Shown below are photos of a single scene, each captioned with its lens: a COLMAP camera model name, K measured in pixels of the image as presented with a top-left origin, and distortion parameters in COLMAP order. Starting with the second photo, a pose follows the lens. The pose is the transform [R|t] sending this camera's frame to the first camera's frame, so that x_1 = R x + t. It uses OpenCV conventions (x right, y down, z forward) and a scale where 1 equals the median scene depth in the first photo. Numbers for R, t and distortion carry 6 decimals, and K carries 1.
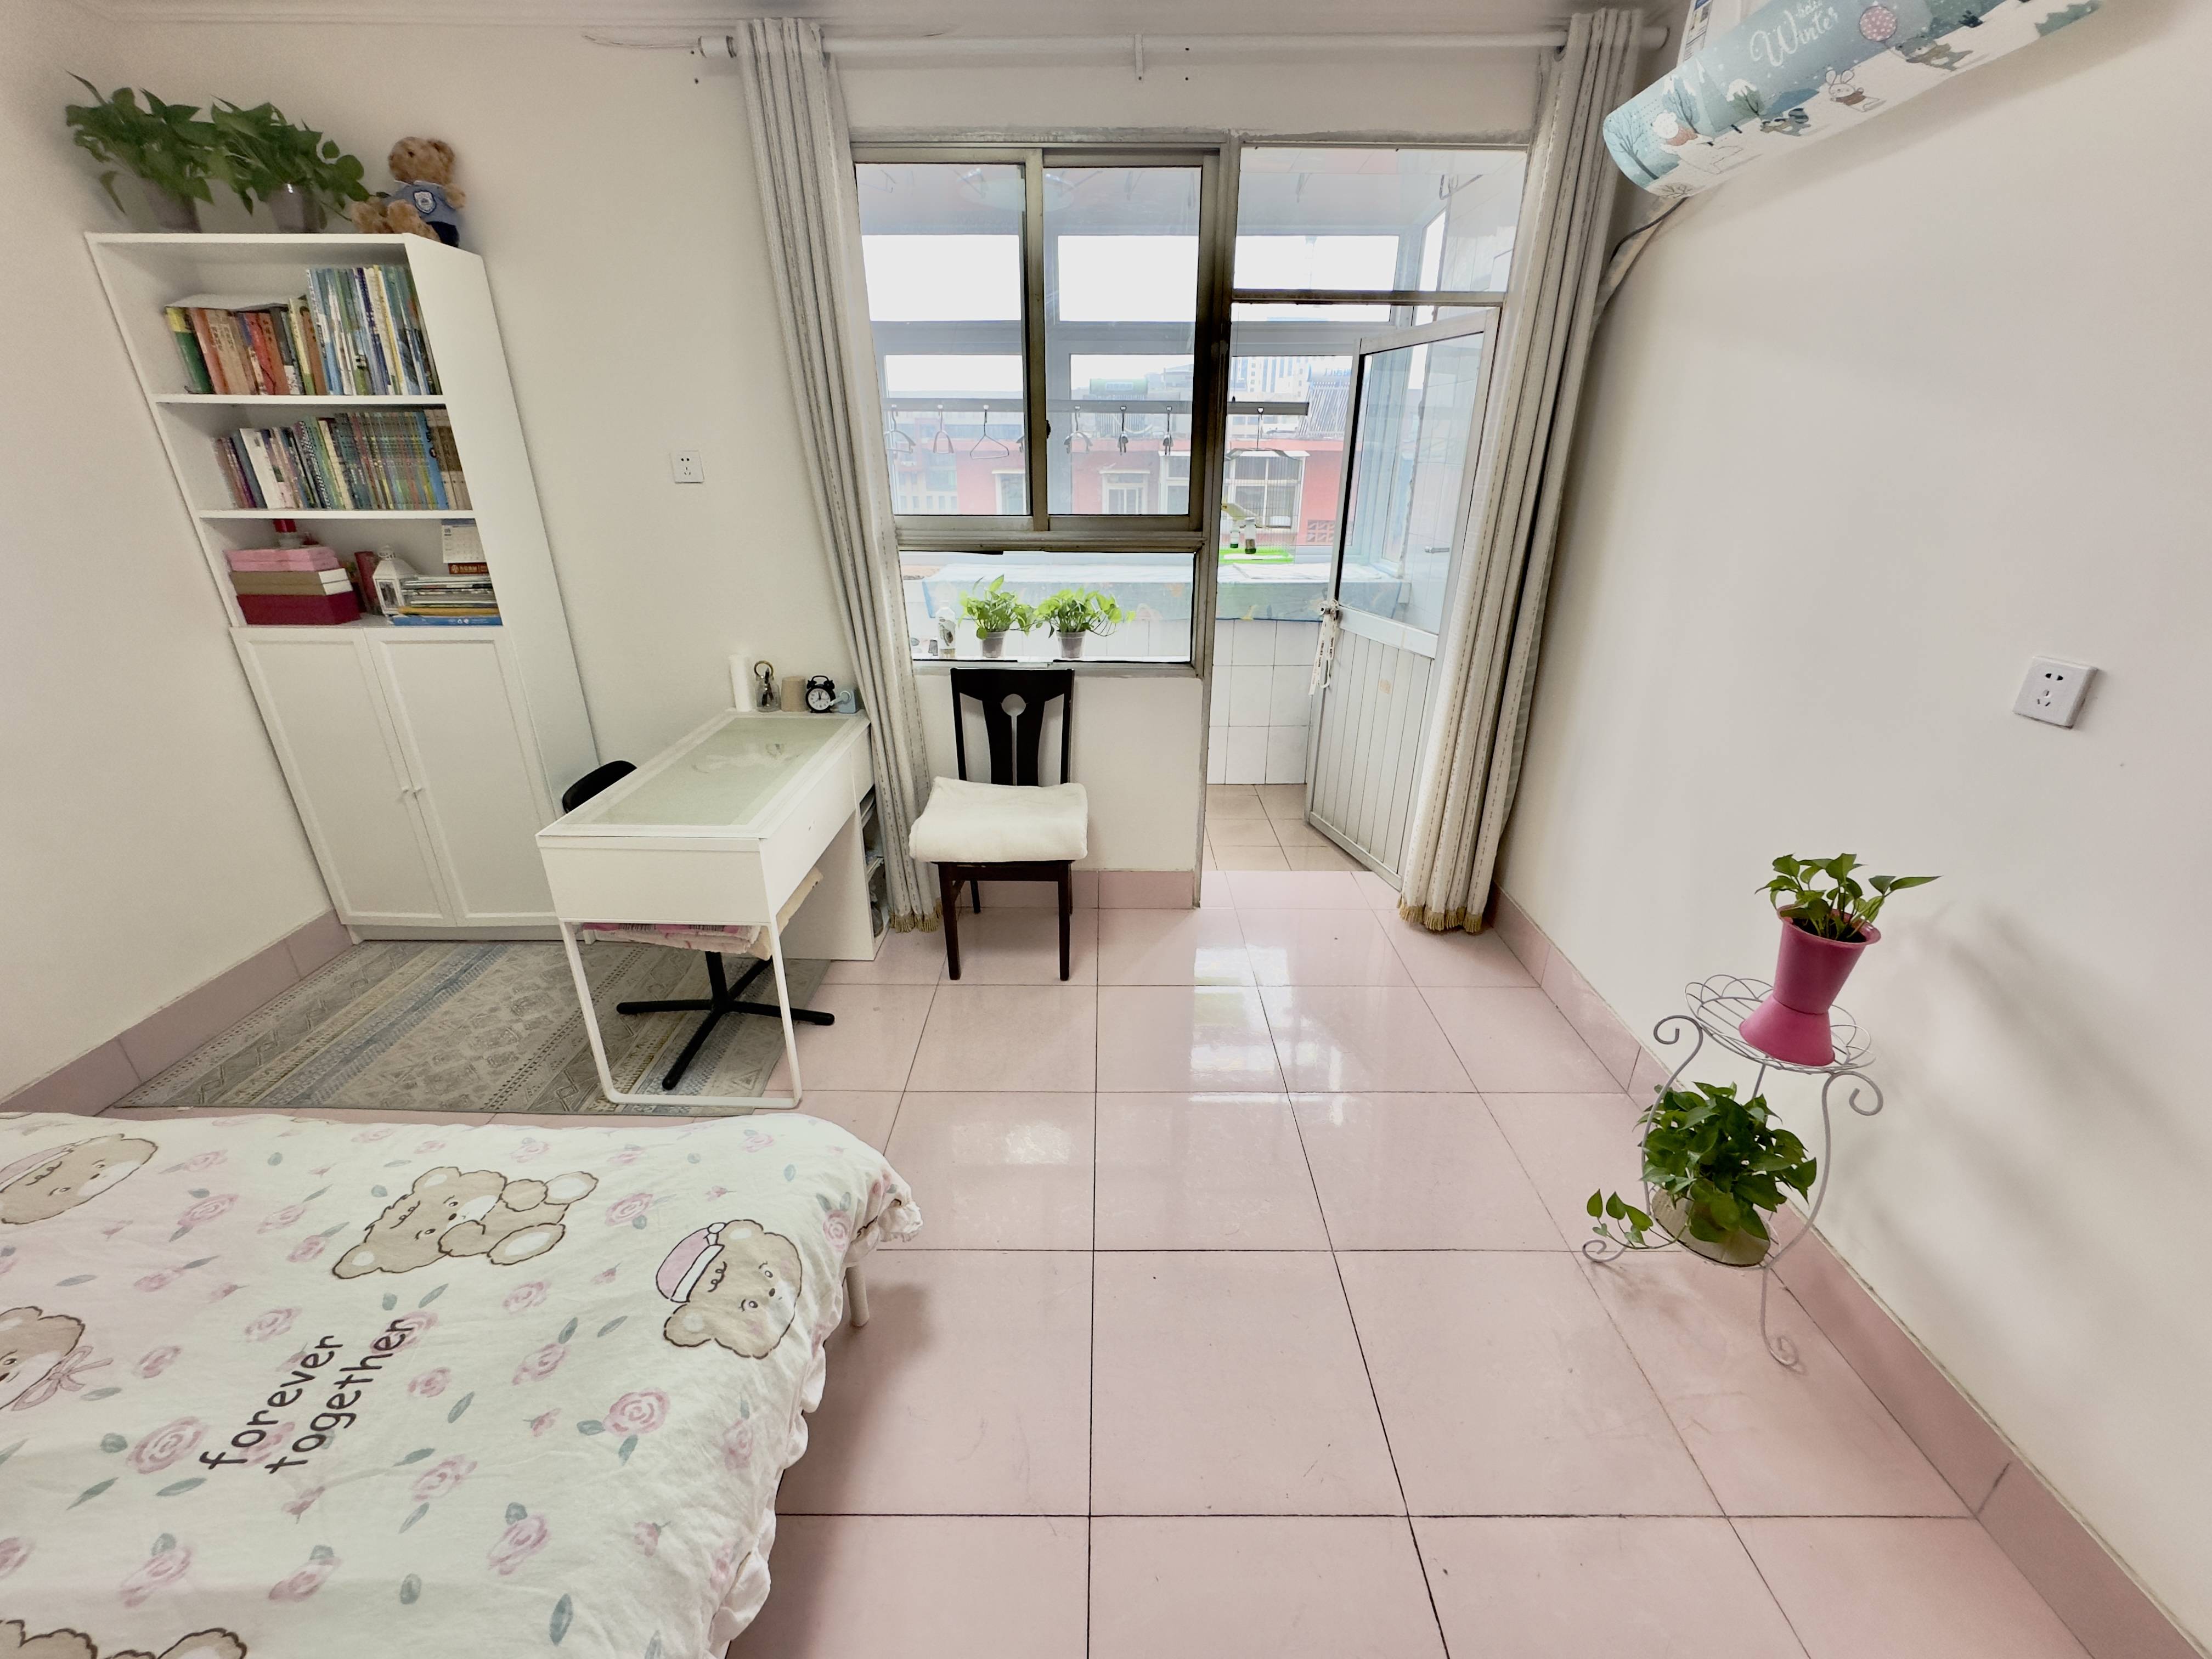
lens RADIAL K [[881.9, 0, 1106.0], [0, 881.9, 829.5], [0, 0, 1]] dist [-0.000338, -0.000095]
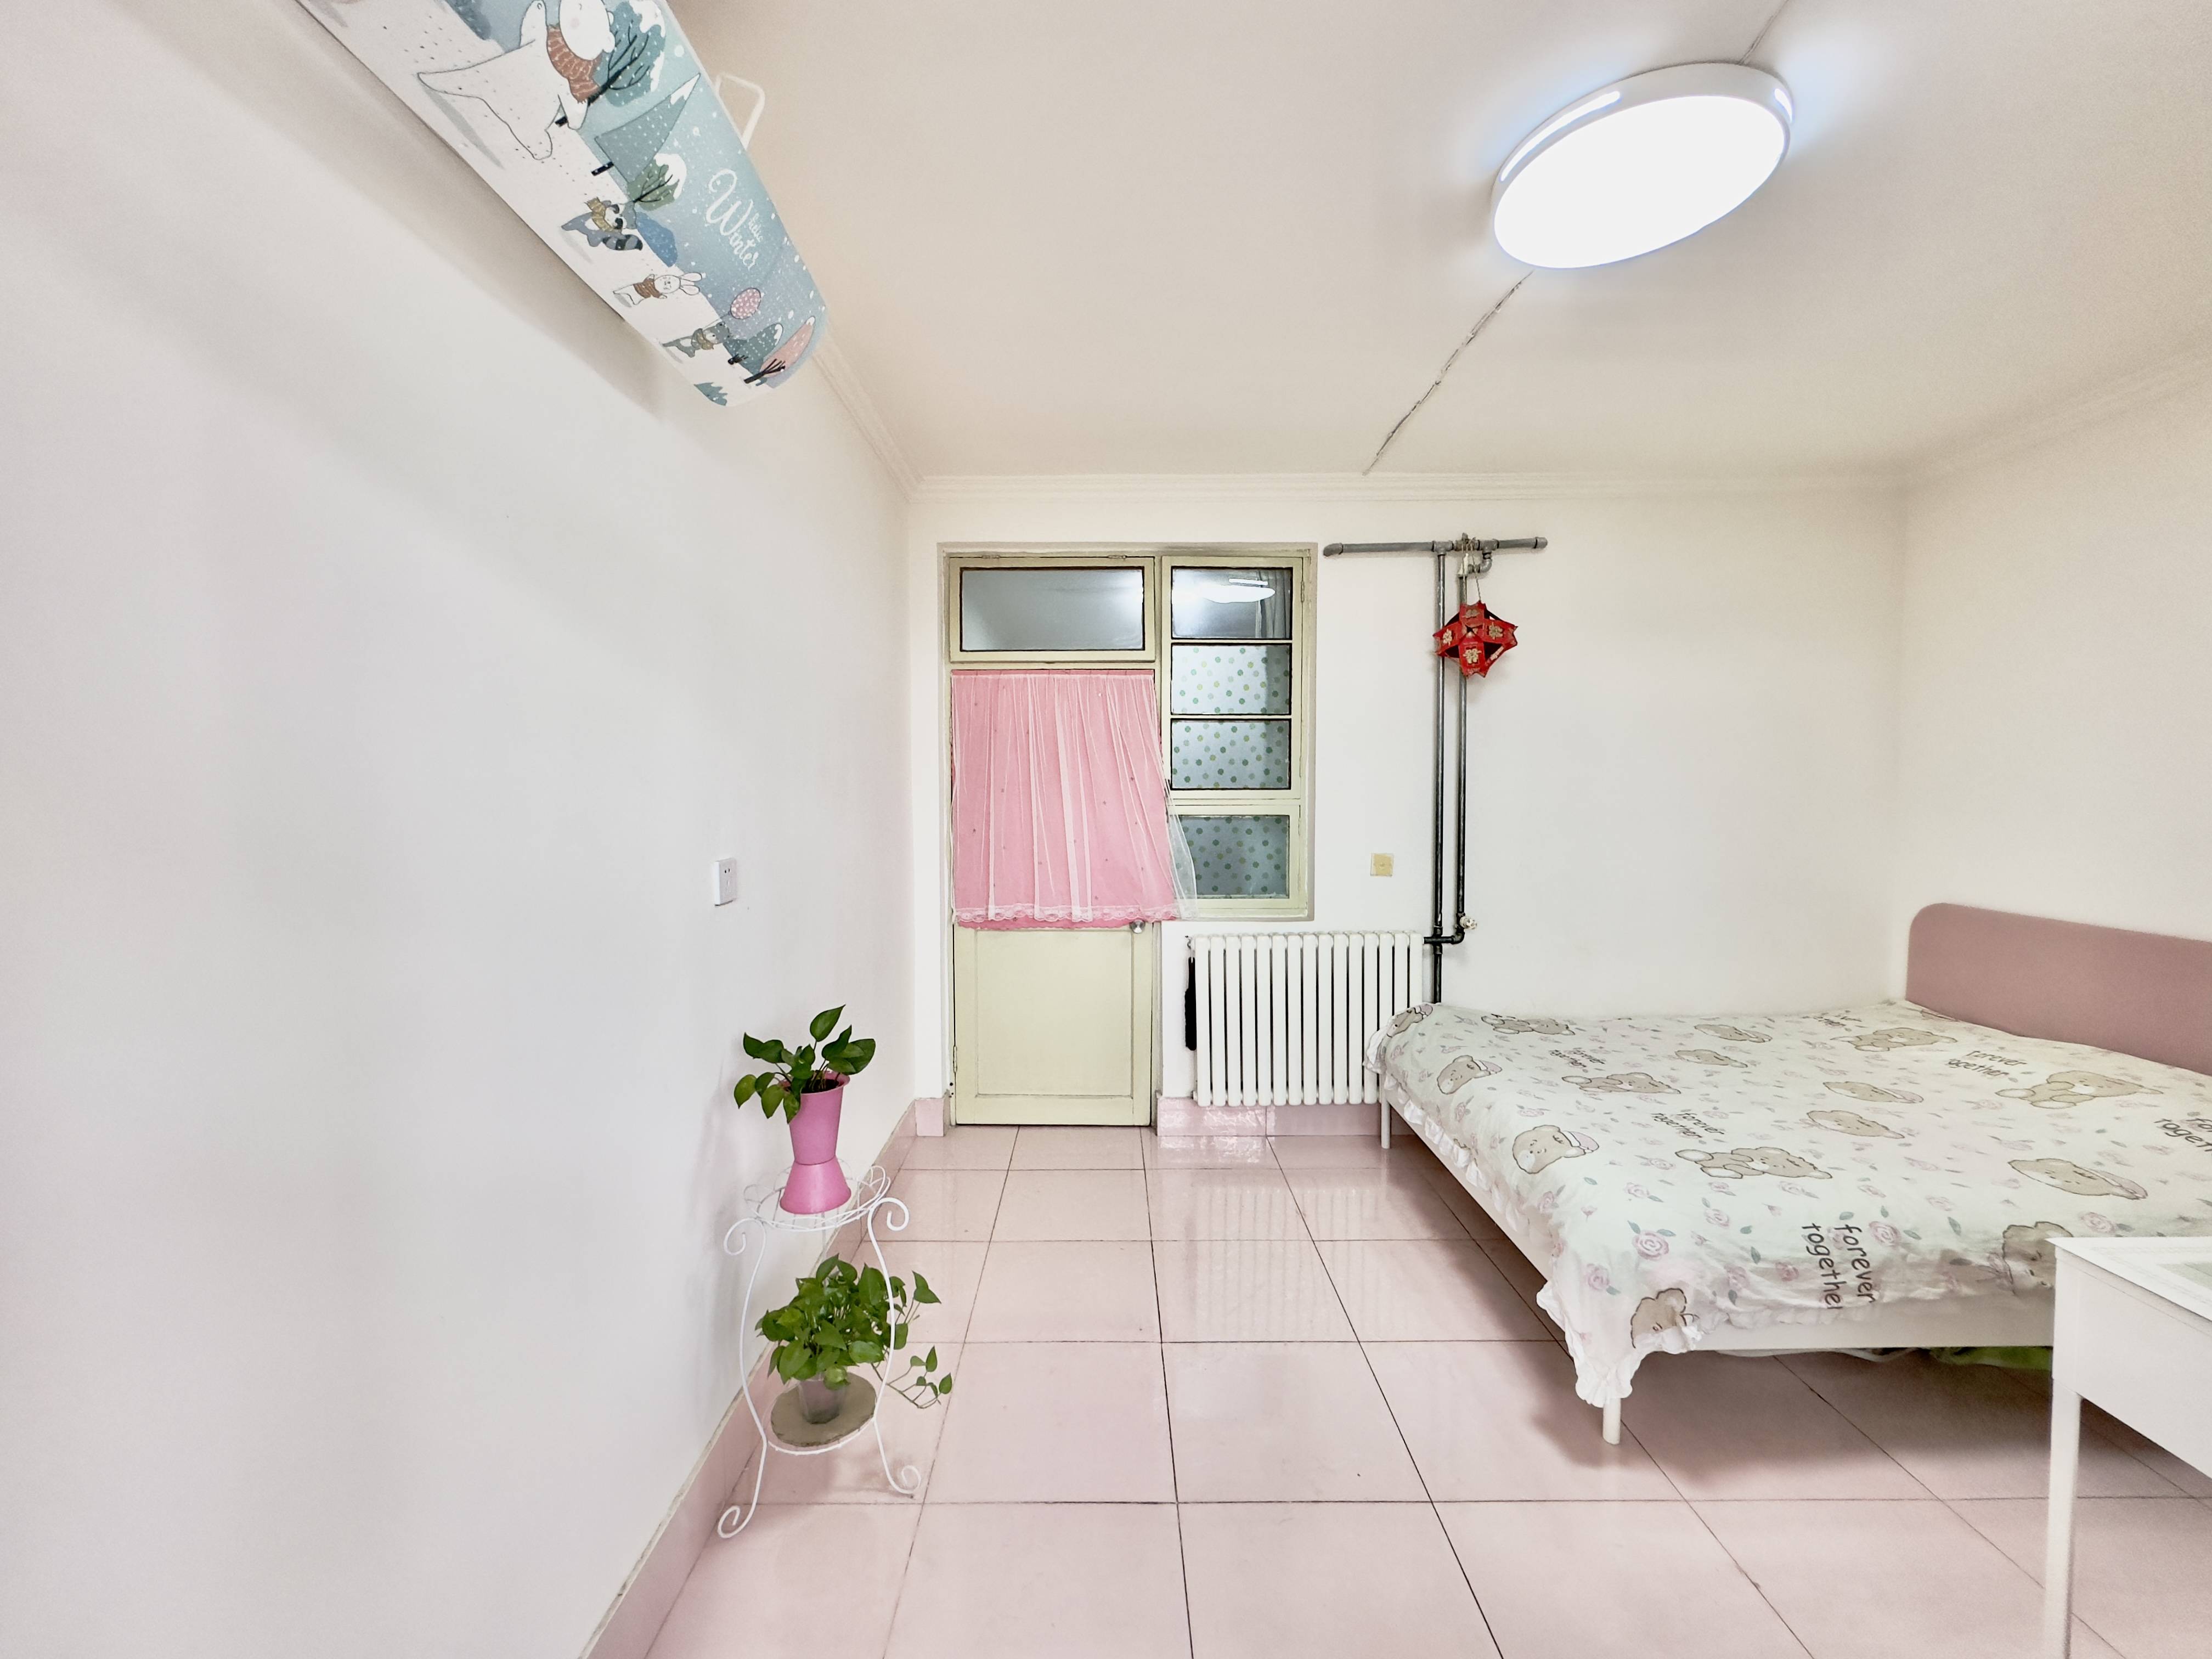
lens RADIAL K [[881.9, 0, 1106.0], [0, 881.9, 829.5], [0, 0, 1]] dist [-0.000338, -0.000095]
pose [[-0.999993, -0.001833, 0.003128, 0.393472], [-0.000269, 0.897842, 0.440318, -0.694591], [-0.003616, 0.440314, -0.897836, 1.834367]]
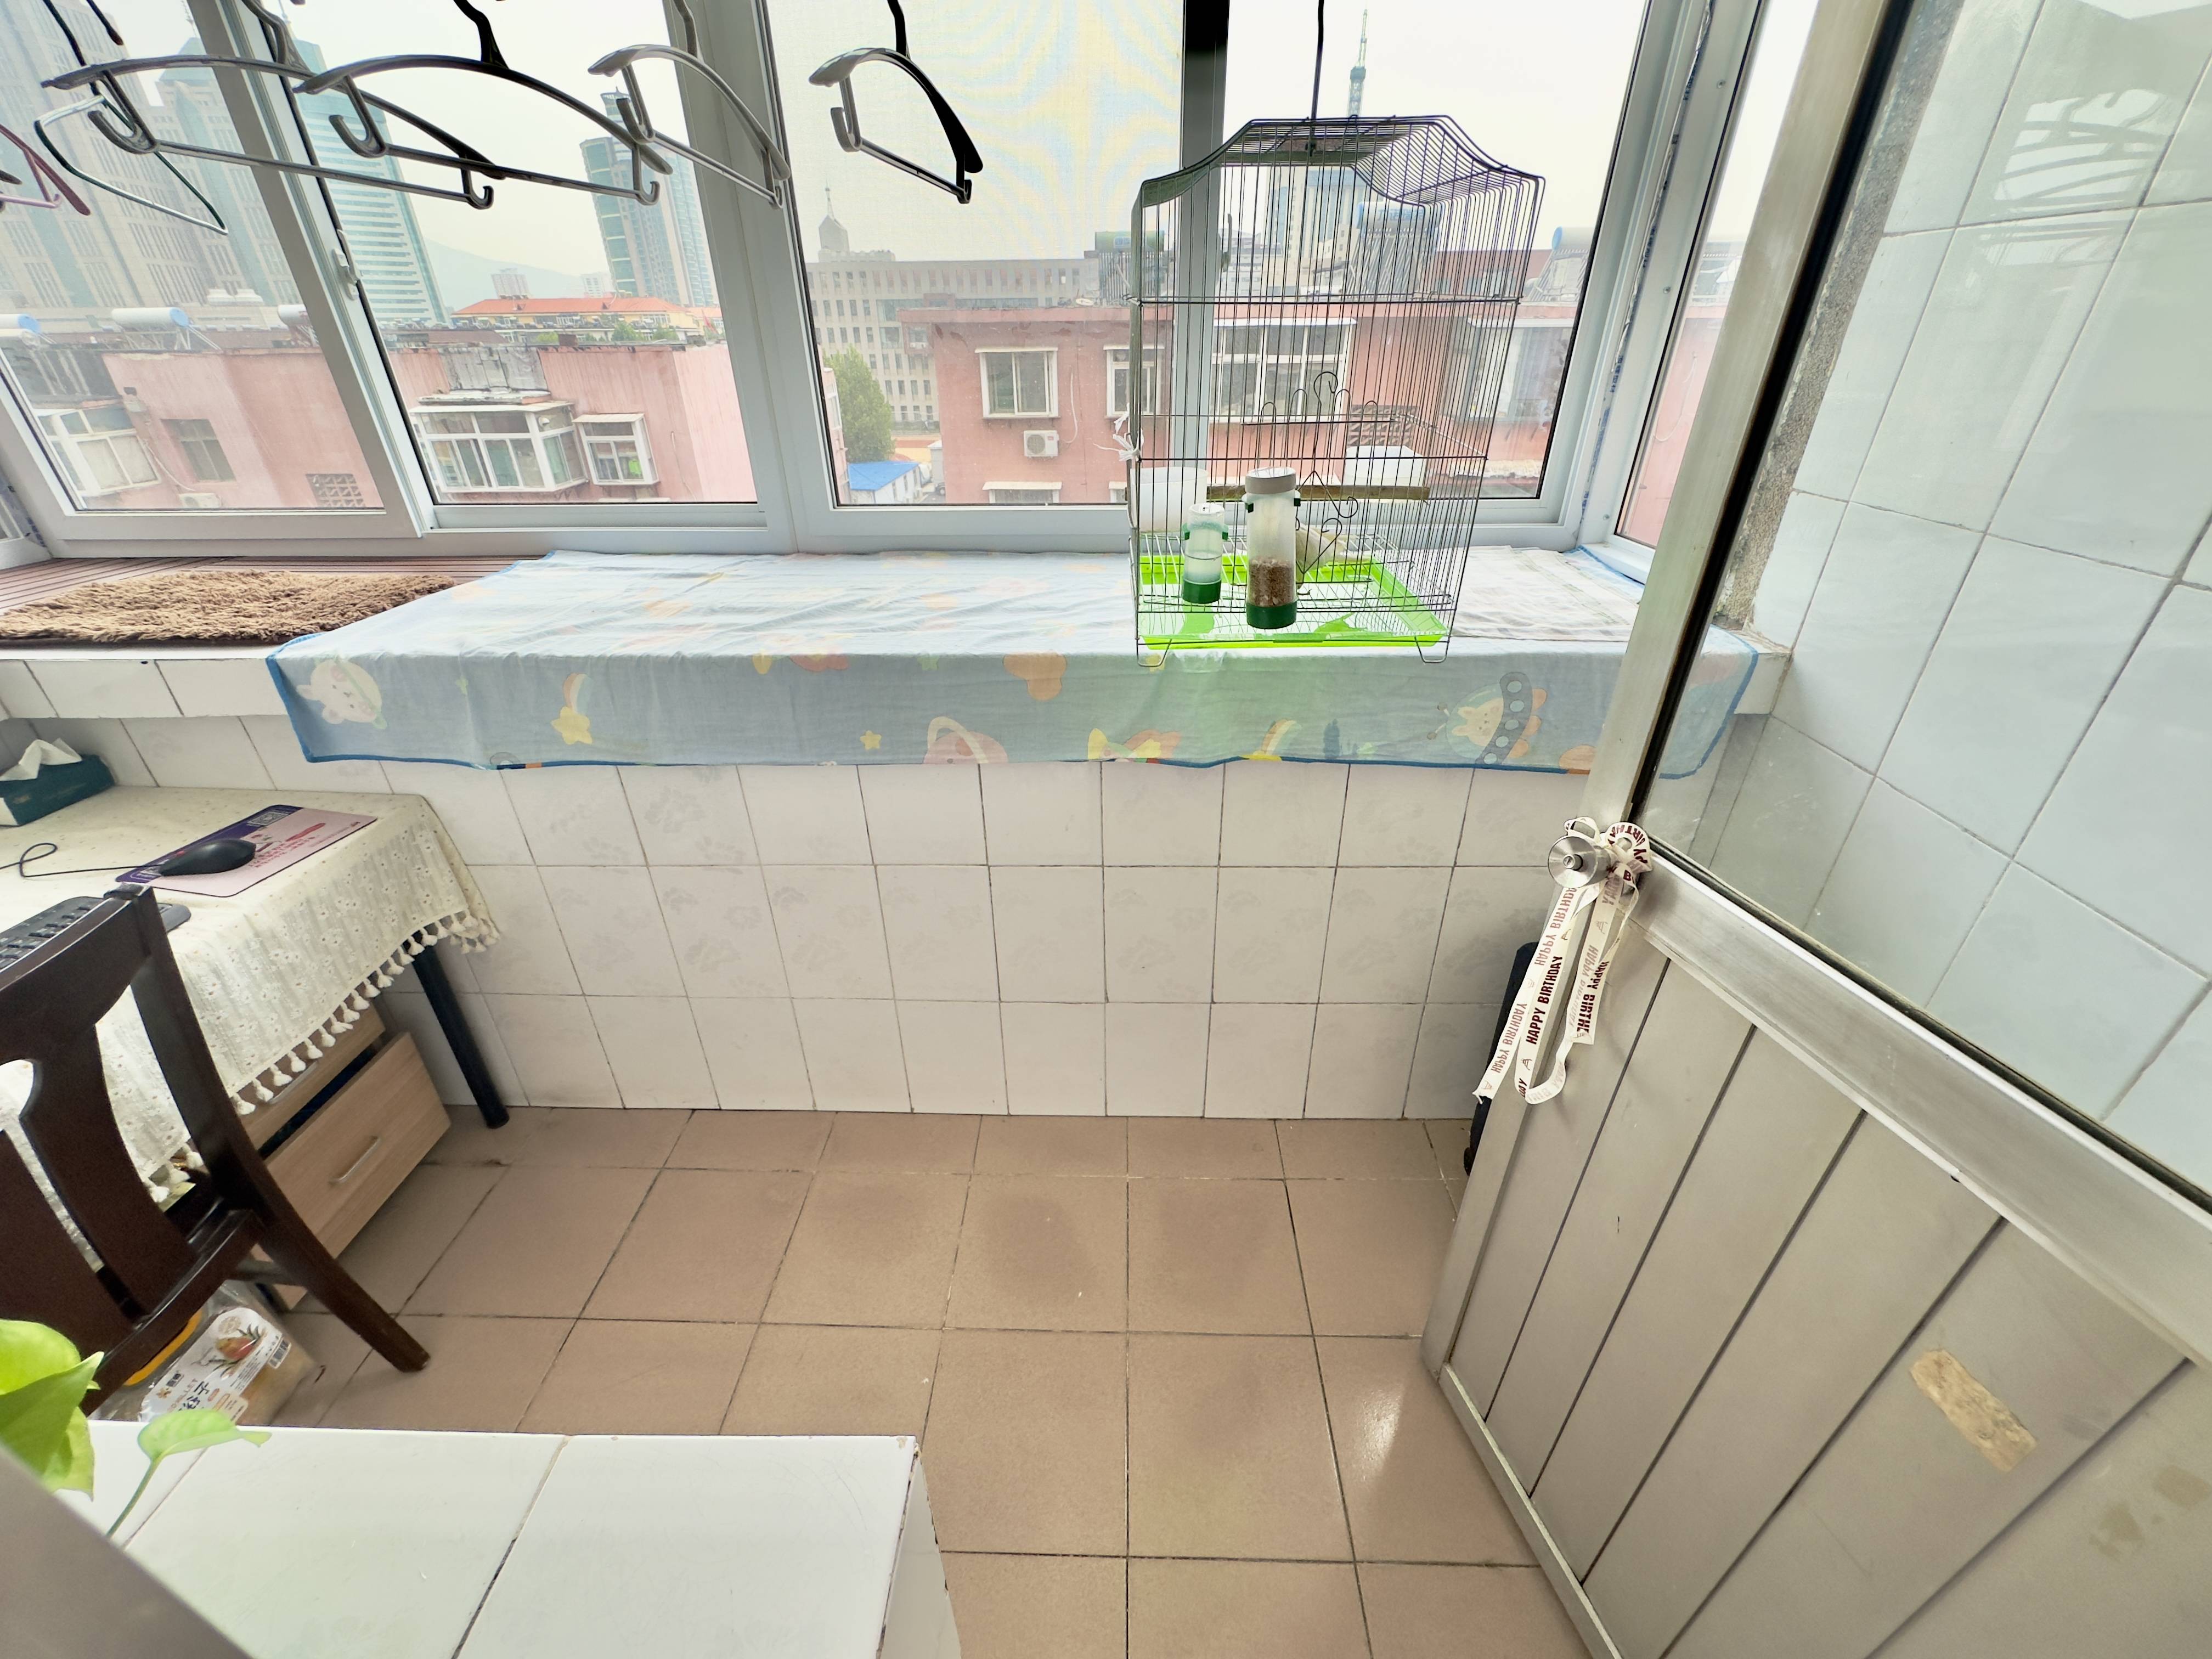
lens RADIAL K [[881.9, 0, 1106.0], [0, 881.9, 829.5], [0, 0, 1]] dist [-0.000338, -0.000095]
pose [[0.999496, -0.005584, -0.031261, 0.519521], [0.009018, 0.993802, 0.110801, -1.163622], [0.030449, -0.111027, 0.993351, 3.109492]]
